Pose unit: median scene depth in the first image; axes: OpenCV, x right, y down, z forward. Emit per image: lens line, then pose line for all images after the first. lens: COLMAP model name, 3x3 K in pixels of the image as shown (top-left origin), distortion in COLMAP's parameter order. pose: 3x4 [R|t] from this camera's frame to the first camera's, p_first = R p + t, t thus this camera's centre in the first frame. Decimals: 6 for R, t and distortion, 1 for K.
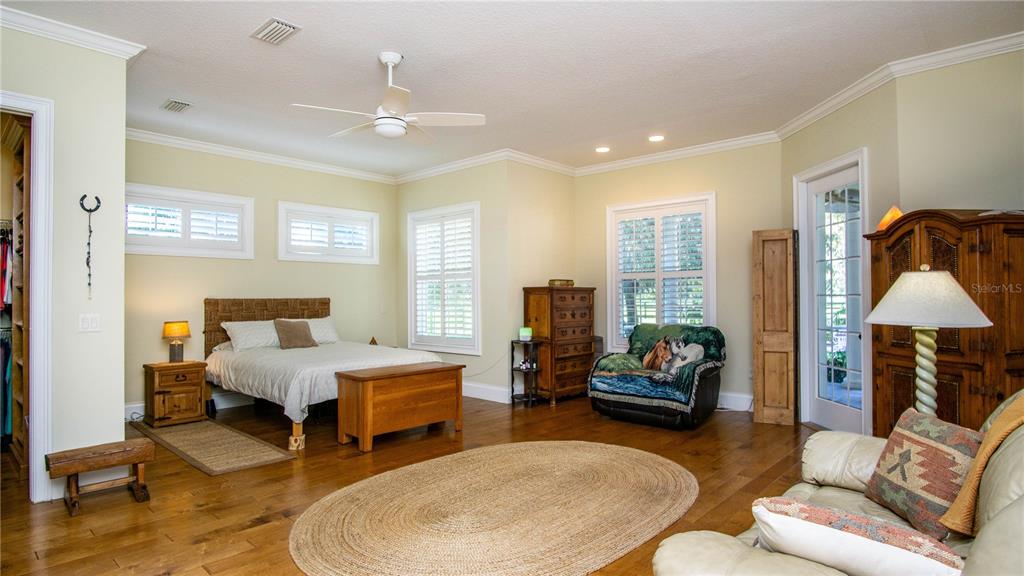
lens RADIAL K [[547.9, 0, 512.0], [0, 547.9, 288.0], [0, 0, 1]] dist [-0.025925, 0.000503]
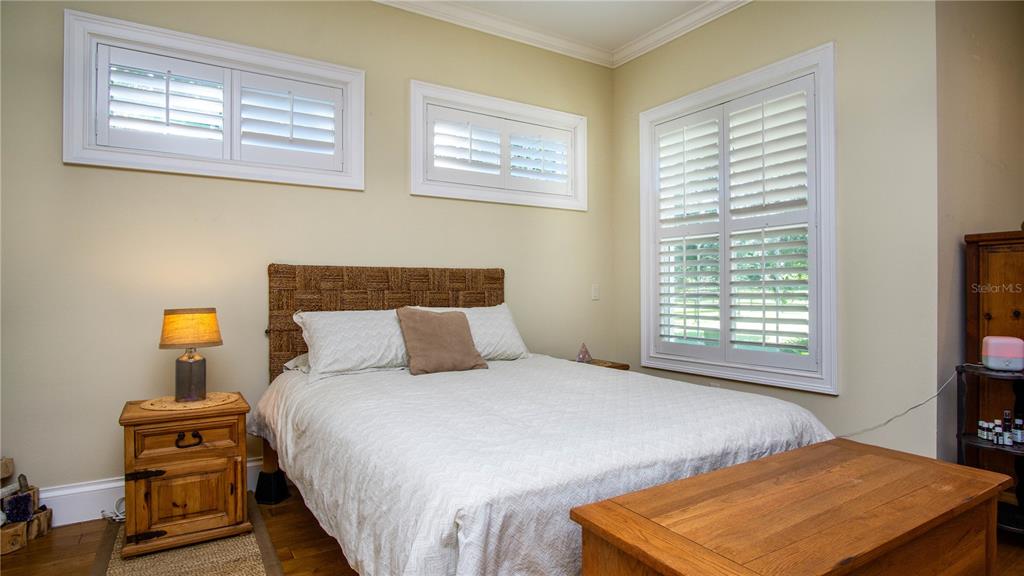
lens RADIAL K [[547.9, 0, 512.0], [0, 547.9, 288.0], [0, 0, 1]] dist [-0.025925, 0.000503]
pose [[0.964211, 0.005137, -0.265086, -0.219050], [-0.000166, 0.999824, 0.018772, 0.032093], [0.265136, -0.018056, 0.964042, 0.579928]]
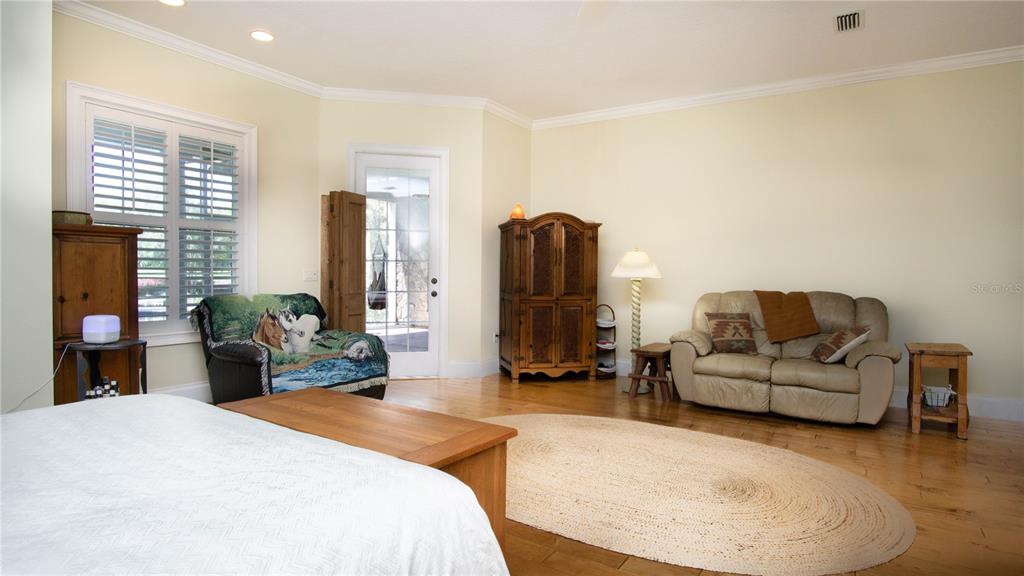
lens RADIAL K [[547.9, 0, 512.0], [0, 547.9, 288.0], [0, 0, 1]] dist [-0.025925, 0.000503]
pose [[-0.167787, -0.033281, 0.985261, -0.522344], [-0.031738, 0.999094, 0.028343, 0.026244], [-0.985312, -0.026514, -0.168691, 0.797205]]
